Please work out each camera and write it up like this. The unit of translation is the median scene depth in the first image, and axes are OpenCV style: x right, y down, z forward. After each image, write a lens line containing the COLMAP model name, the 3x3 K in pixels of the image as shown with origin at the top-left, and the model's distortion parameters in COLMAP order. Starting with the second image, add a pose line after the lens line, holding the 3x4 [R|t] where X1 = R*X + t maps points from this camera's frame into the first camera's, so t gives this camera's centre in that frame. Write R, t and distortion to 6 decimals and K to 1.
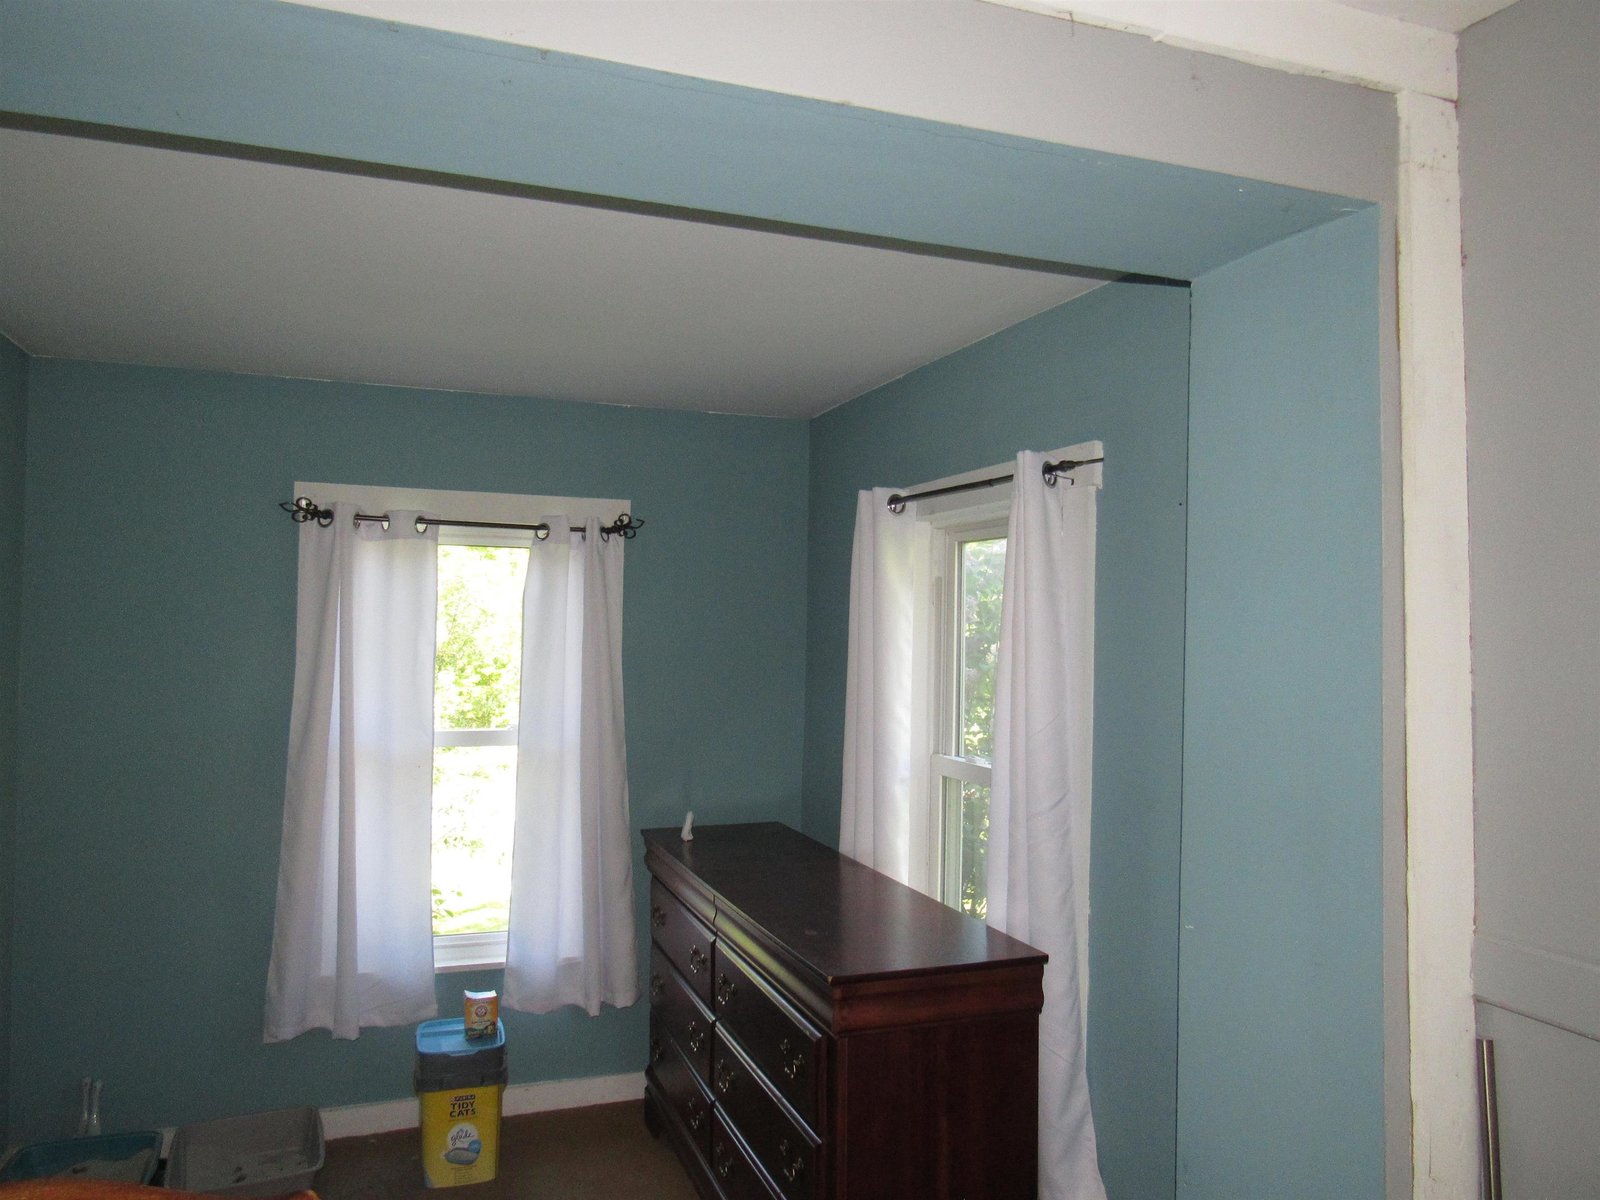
lens RADIAL K [[1140.5, 0, 800.0], [0, 1140.5, 600.0], [0, 0, 1]] dist [-0.030723, 0.007713]
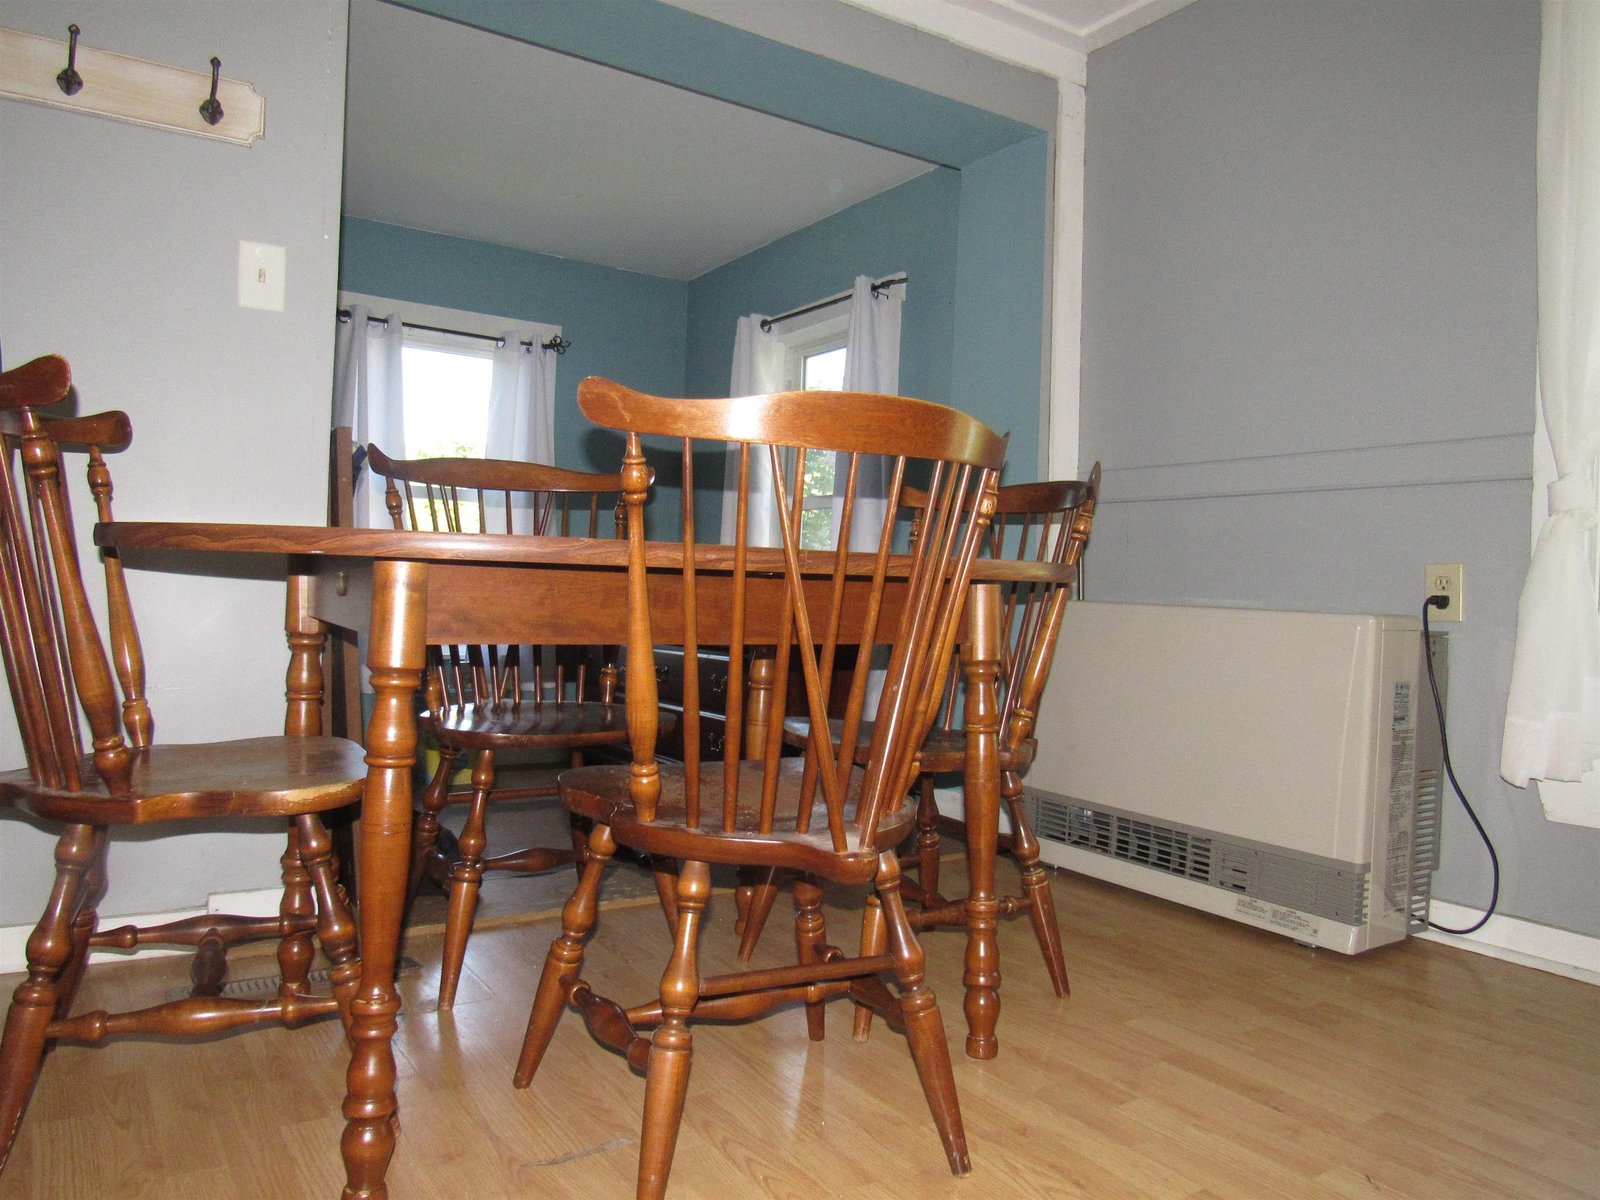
lens RADIAL K [[1140.5, 0, 800.0], [0, 1140.5, 600.0], [0, 0, 1]] dist [-0.030723, 0.007713]
pose [[0.976735, 0.015985, 0.213852, -0.214826], [-0.023285, 0.999227, 0.031664, 0.263145], [-0.213180, -0.035907, 0.976353, -0.564323]]
